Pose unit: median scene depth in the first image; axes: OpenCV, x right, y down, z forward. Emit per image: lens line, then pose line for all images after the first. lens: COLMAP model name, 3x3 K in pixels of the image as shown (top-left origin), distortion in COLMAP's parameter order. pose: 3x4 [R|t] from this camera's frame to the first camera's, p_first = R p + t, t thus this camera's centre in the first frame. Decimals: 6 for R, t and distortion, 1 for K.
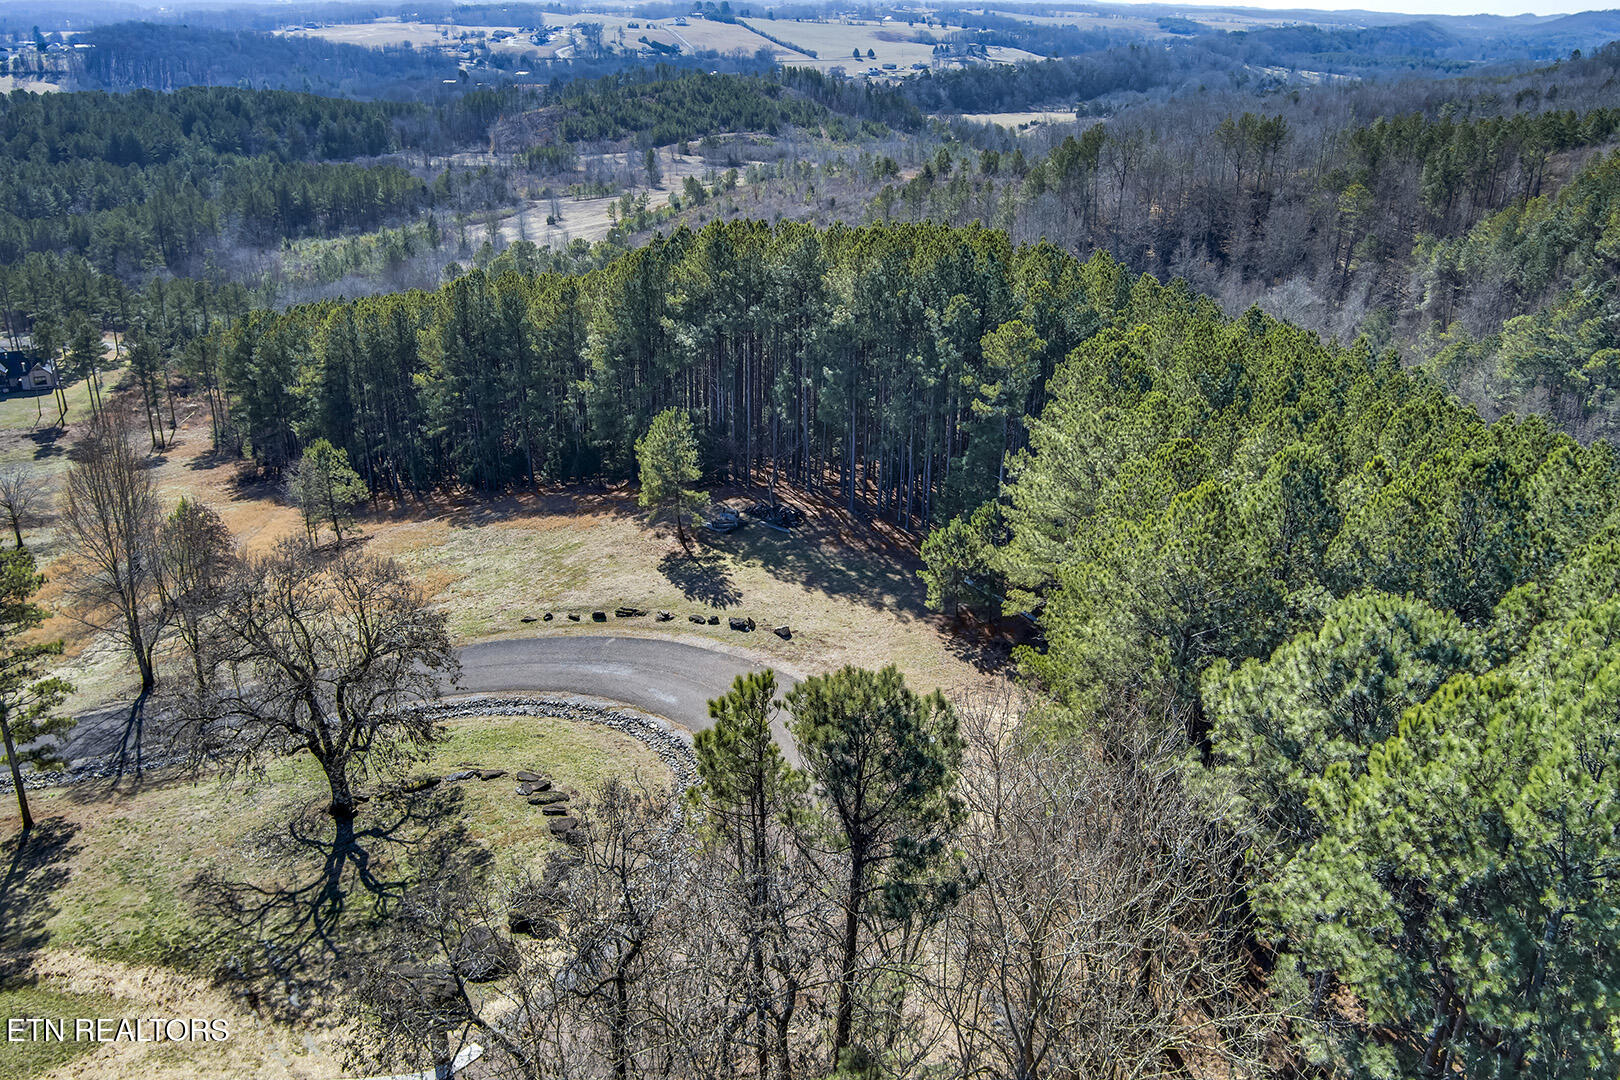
lens RADIAL K [[1321.0, 0, 796.5], [0, 1321.0, 557.3], [0, 0, 1]] dist [-0.073569, 0.021106]
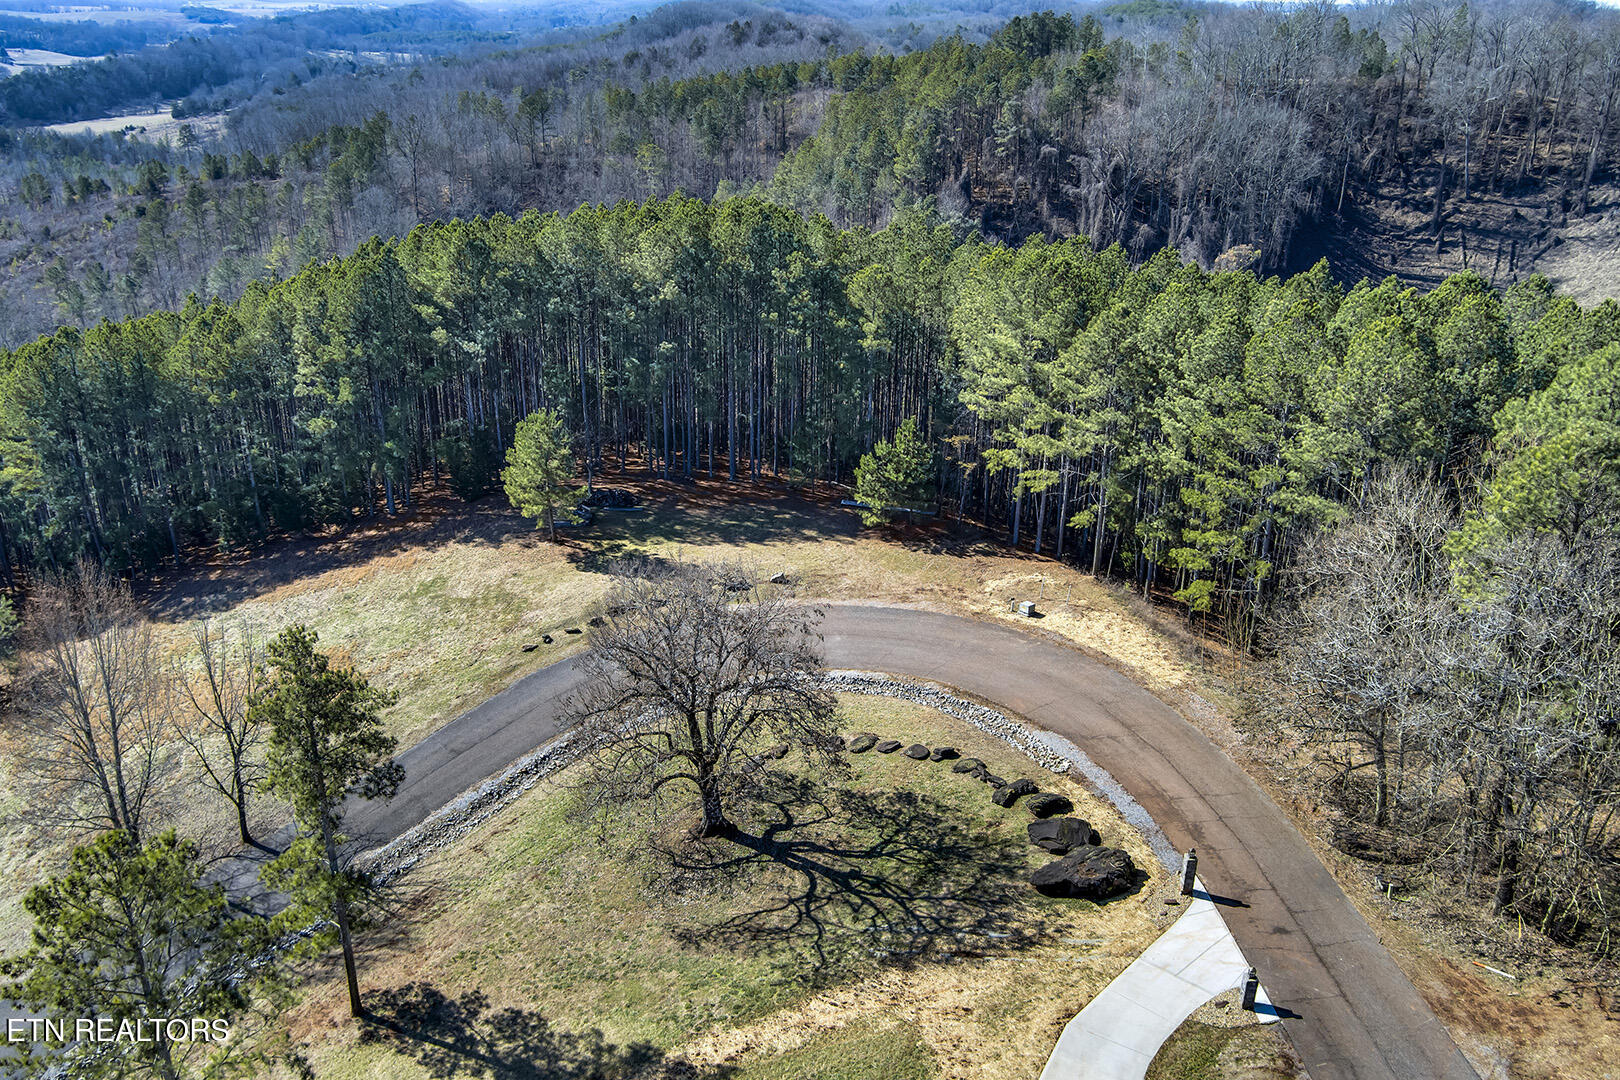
lens RADIAL K [[1321.0, 0, 803.7], [0, 1321.0, 546.1], [0, 0, 1]] dist [-0.073569, 0.021106]
pose [[0.766602, -0.257623, 0.588176, -0.202787], [0.255371, 0.962752, 0.088850, -0.019643], [-0.589158, 0.082091, 0.803837, 0.038530]]
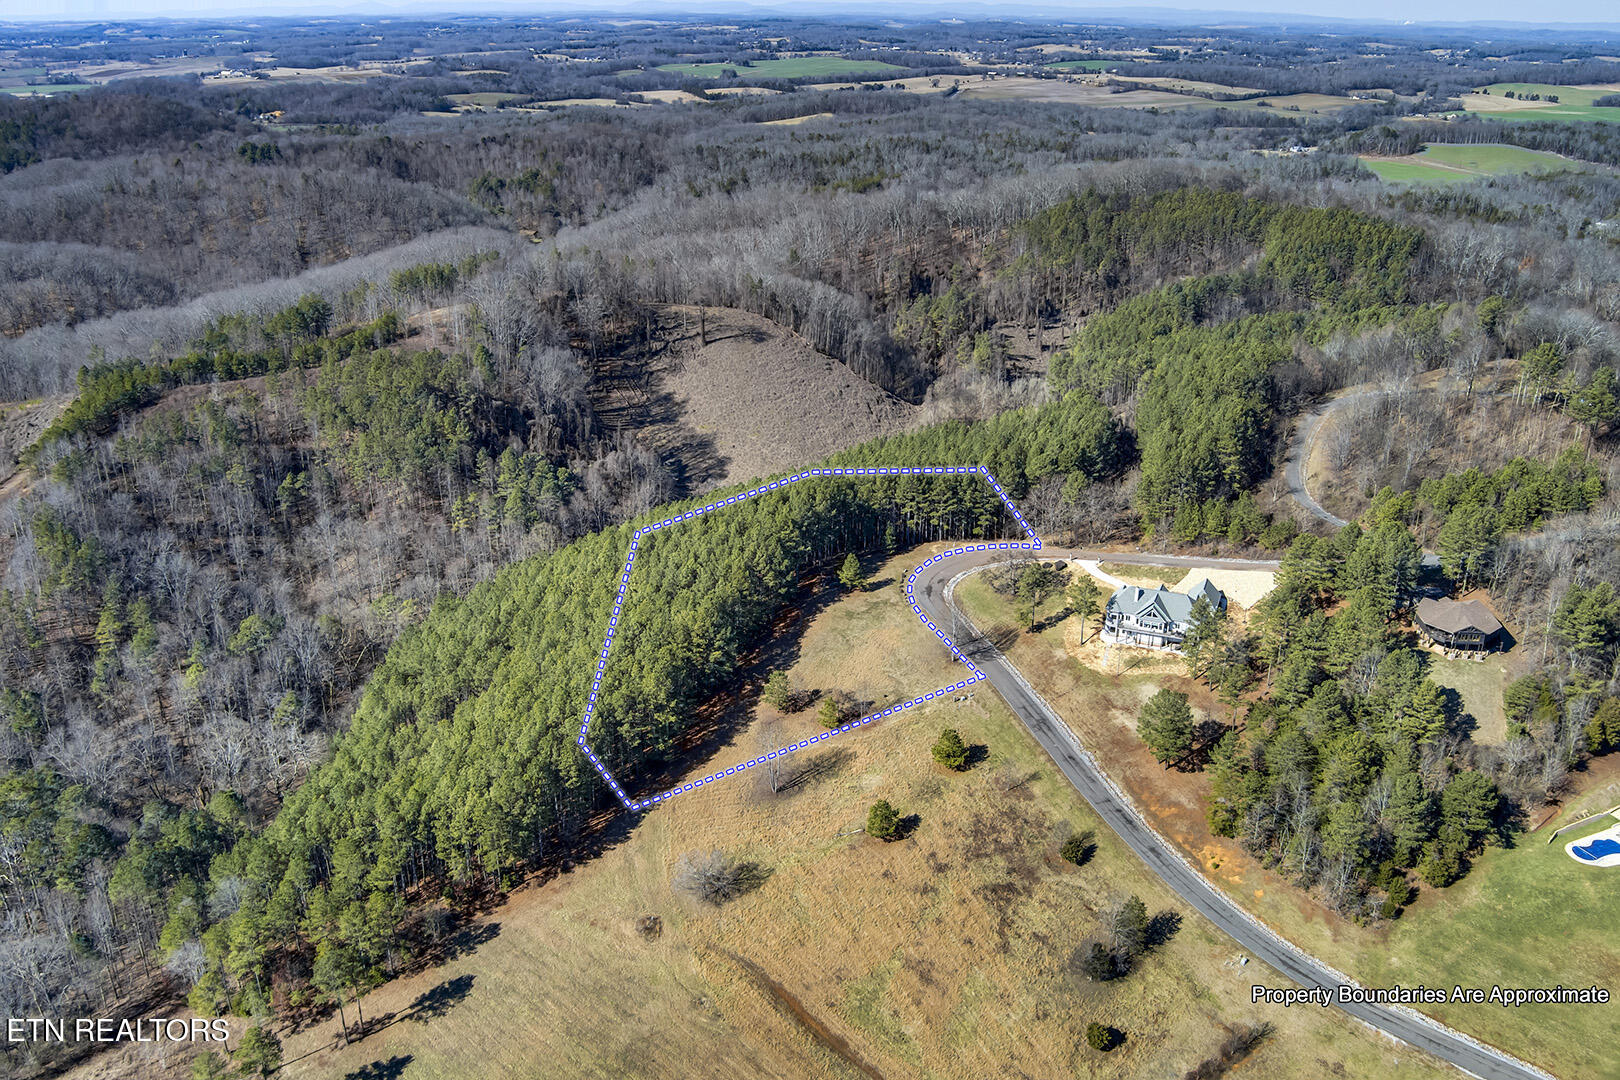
lens RADIAL K [[1416.5, 0, 811.8], [0, 1416.5, 534.5], [0, 0, 1]] dist [-0.061620, -0.006178]
pose [[-0.232921, -0.374234, 0.897606, -1.253800], [0.381329, 0.813930, 0.438299, -0.676364], [-0.894615, 0.444372, -0.046876, 0.462837]]
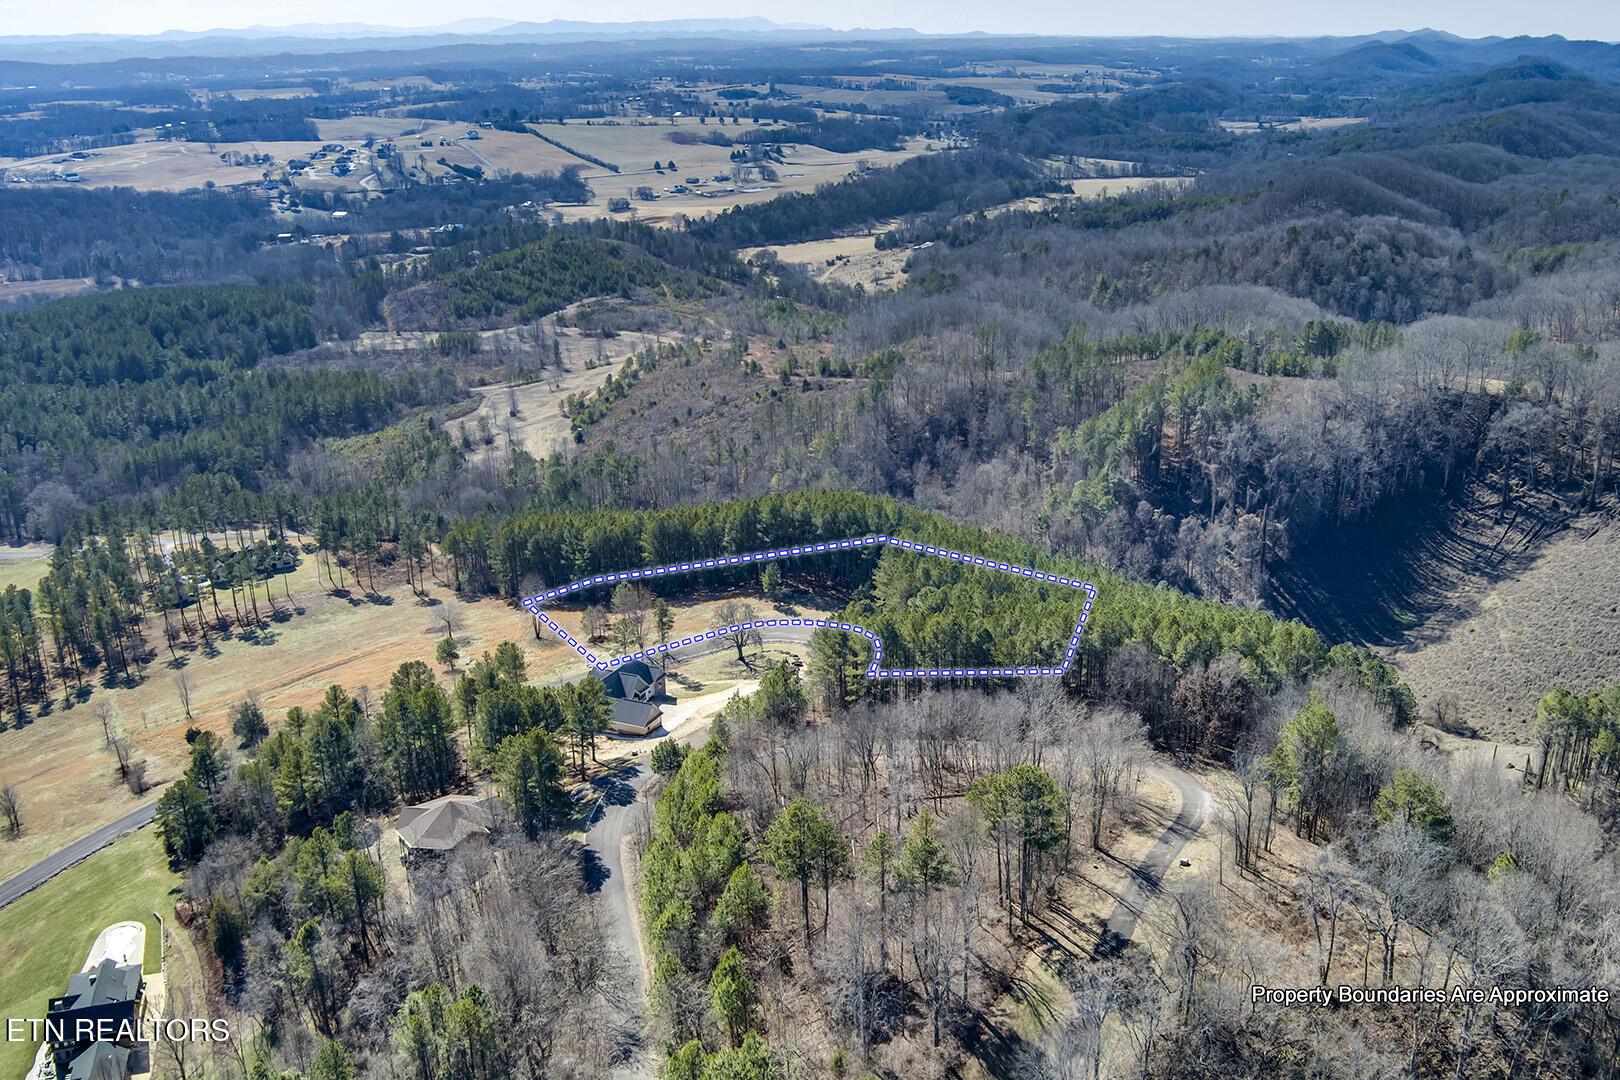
lens RADIAL K [[1540.9, 0, 813.9], [0, 1540.9, 539.9], [0, 0, 1]] dist [-0.074844, 0.000000]
pose [[0.985610, -0.084416, 0.146448, -0.212288], [0.096302, 0.992443, -0.076052, 0.053264], [-0.138922, 0.089060, 0.986291, -1.102675]]
